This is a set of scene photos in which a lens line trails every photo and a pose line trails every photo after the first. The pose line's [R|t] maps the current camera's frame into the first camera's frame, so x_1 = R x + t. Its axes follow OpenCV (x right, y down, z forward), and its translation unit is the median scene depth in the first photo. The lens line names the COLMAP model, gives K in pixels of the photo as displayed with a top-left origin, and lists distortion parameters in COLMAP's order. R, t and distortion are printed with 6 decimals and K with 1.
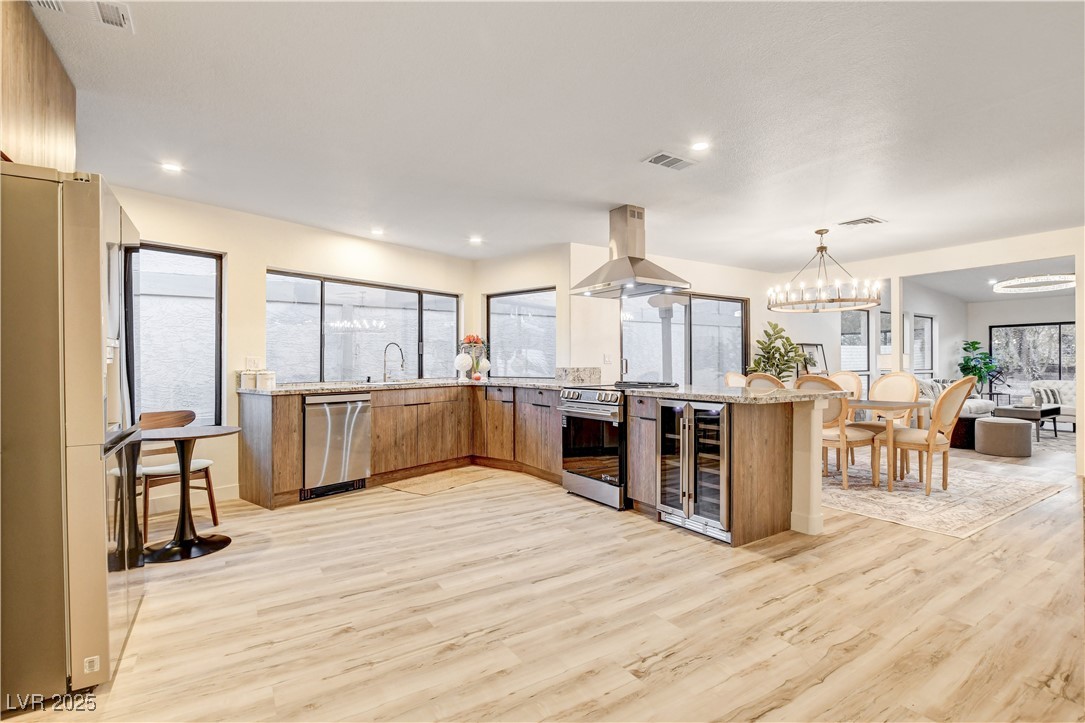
lens RADIAL K [[508.5, 0, 557.2], [0, 508.5, 365.7], [0, 0, 1]] dist [-0.024321, 0.001066]
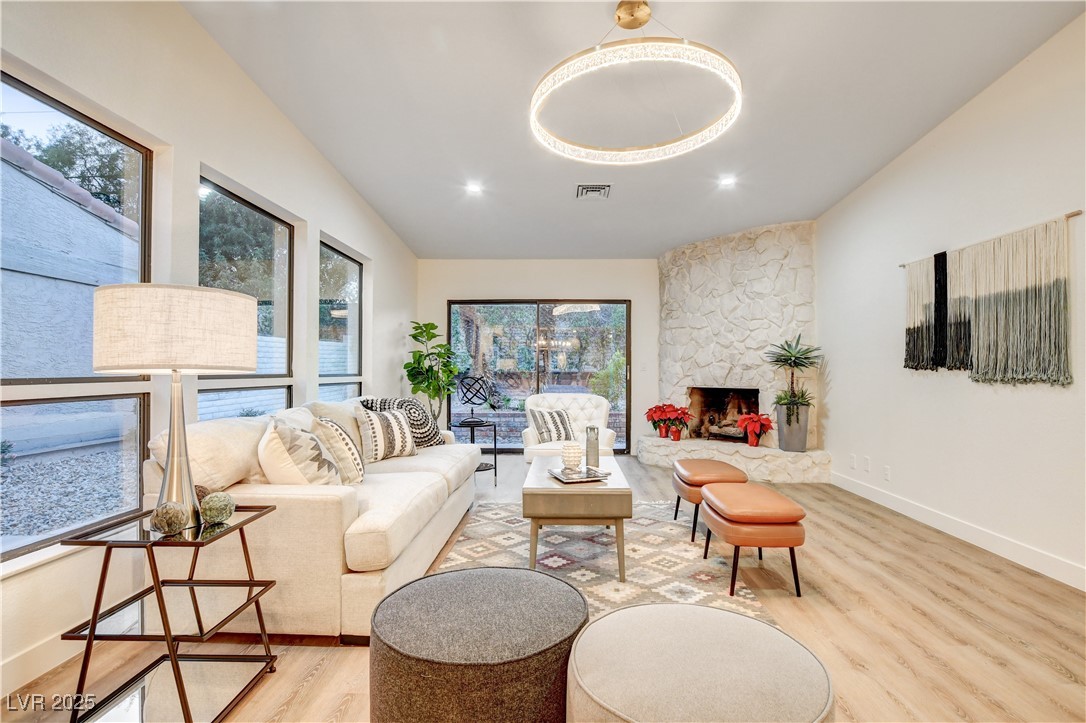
lens RADIAL K [[536.6, 0, 566.5], [0, 536.6, 361.4], [0, 0, 1]] dist [-0.040700, -0.000027]
pose [[0.537077, 0.018923, 0.843321, 0.959277], [0.000985, 0.999734, -0.023060, 0.014618], [-0.843533, 0.013216, 0.536915, 1.269631]]
